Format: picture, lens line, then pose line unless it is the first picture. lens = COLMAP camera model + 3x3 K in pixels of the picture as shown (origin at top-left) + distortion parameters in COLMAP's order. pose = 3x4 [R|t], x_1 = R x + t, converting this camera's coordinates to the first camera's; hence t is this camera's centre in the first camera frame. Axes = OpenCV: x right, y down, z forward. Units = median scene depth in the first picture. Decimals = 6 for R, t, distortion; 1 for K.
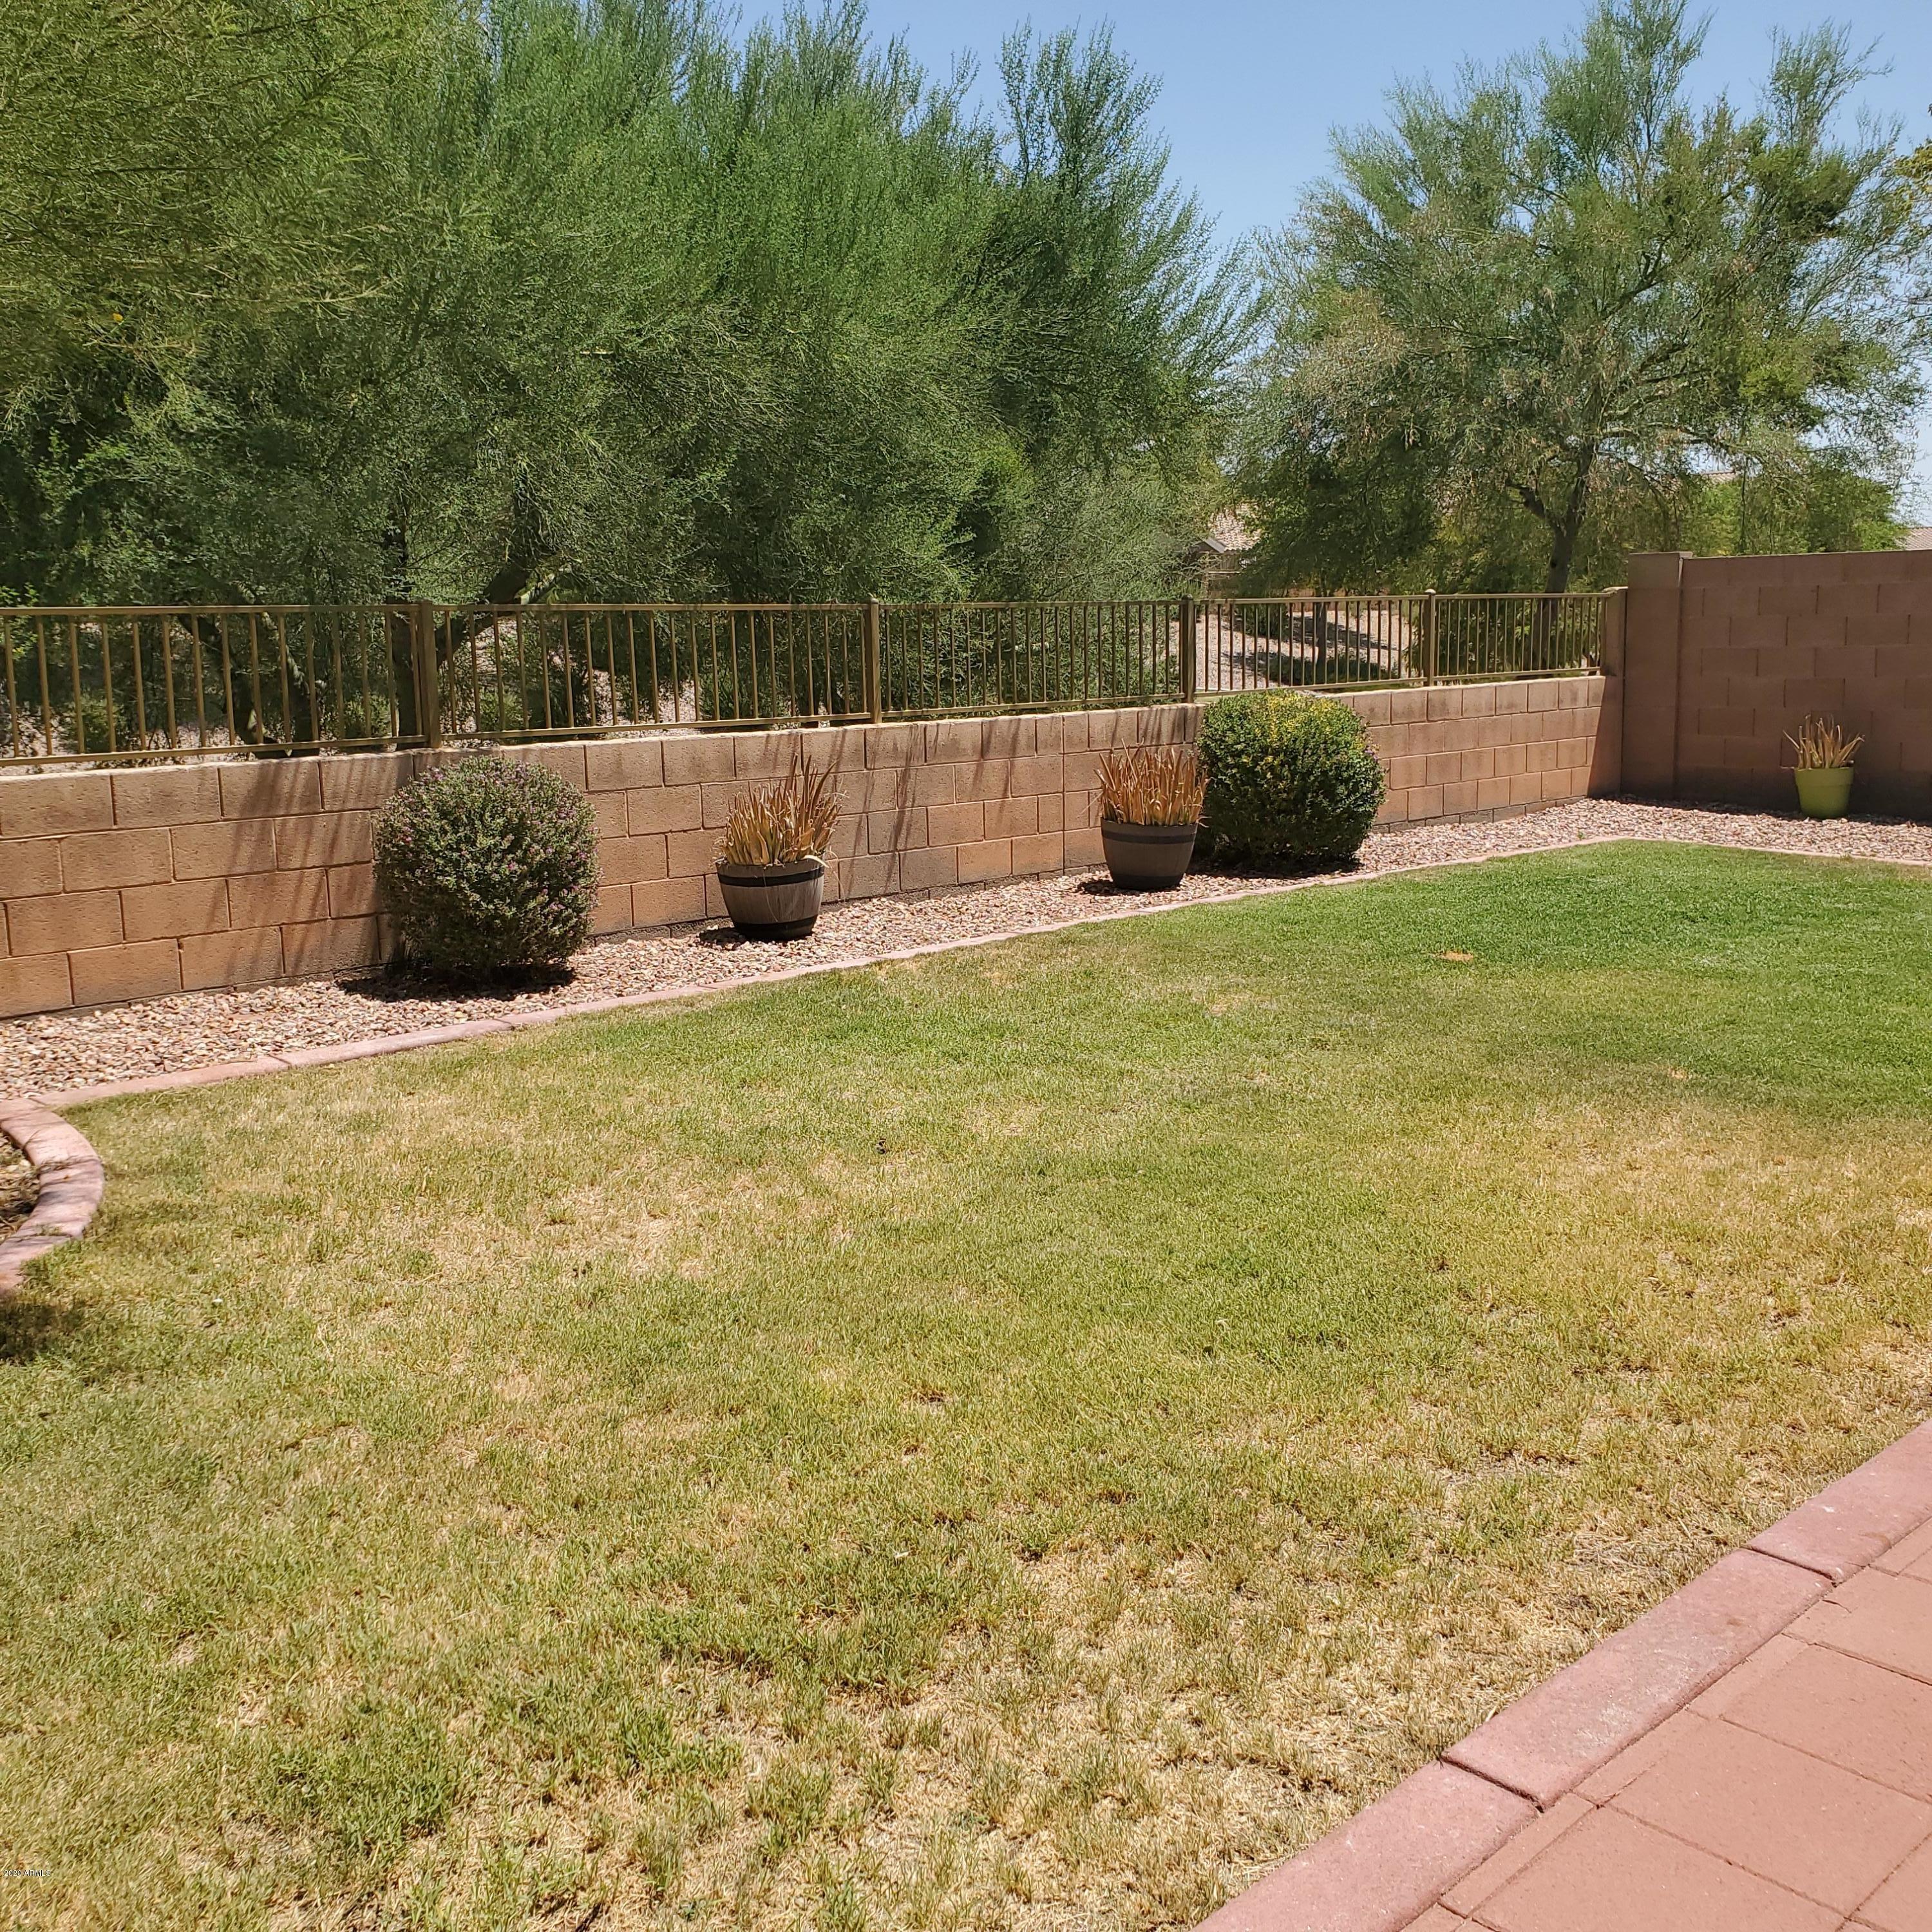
lens RADIAL K [[2014.2, 0, 972.6], [0, 2014.2, 969.0], [0, 0, 1]] dist [0.007106, 0.000000]
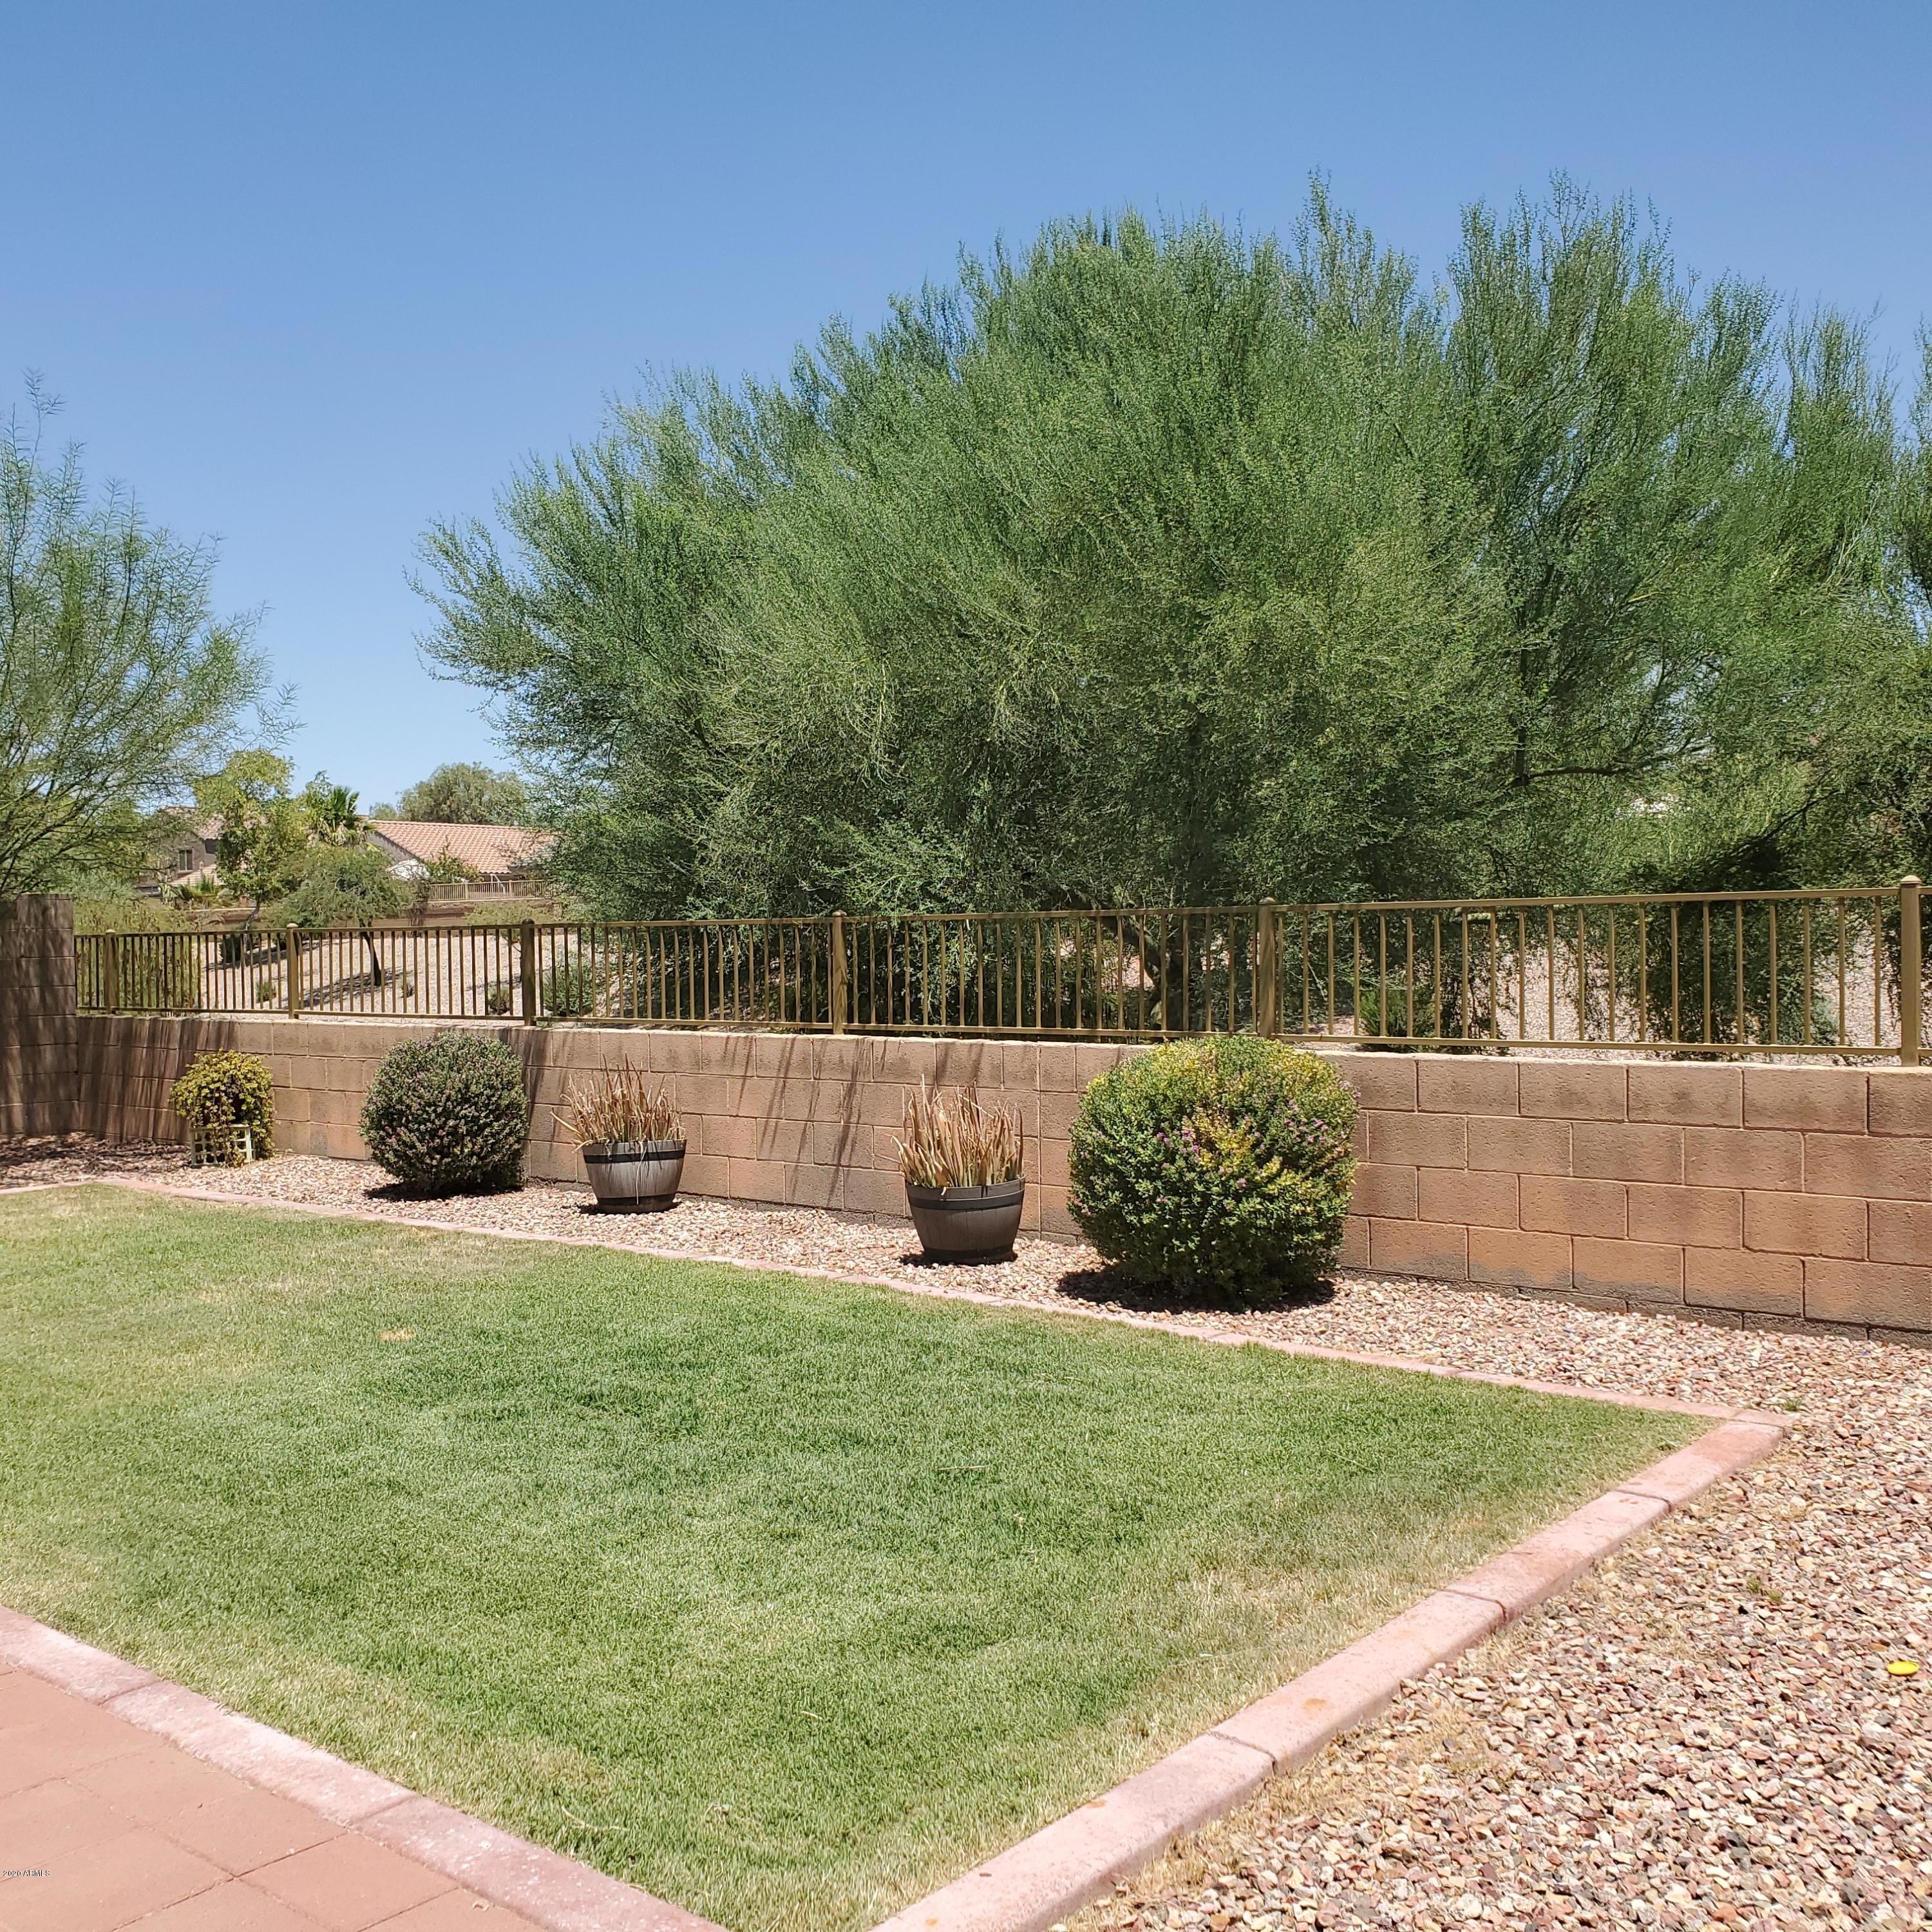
lens RADIAL K [[2014.2, 0, 960.6], [0, 2014.2, 966.3], [0, 0, 1]] dist [0.007106, 0.000000]
pose [[0.128535, 0.032498, -0.991172, 0.797020], [-0.157015, 0.987523, 0.012016, -0.152452], [0.979196, 0.154084, 0.132033, 0.798867]]
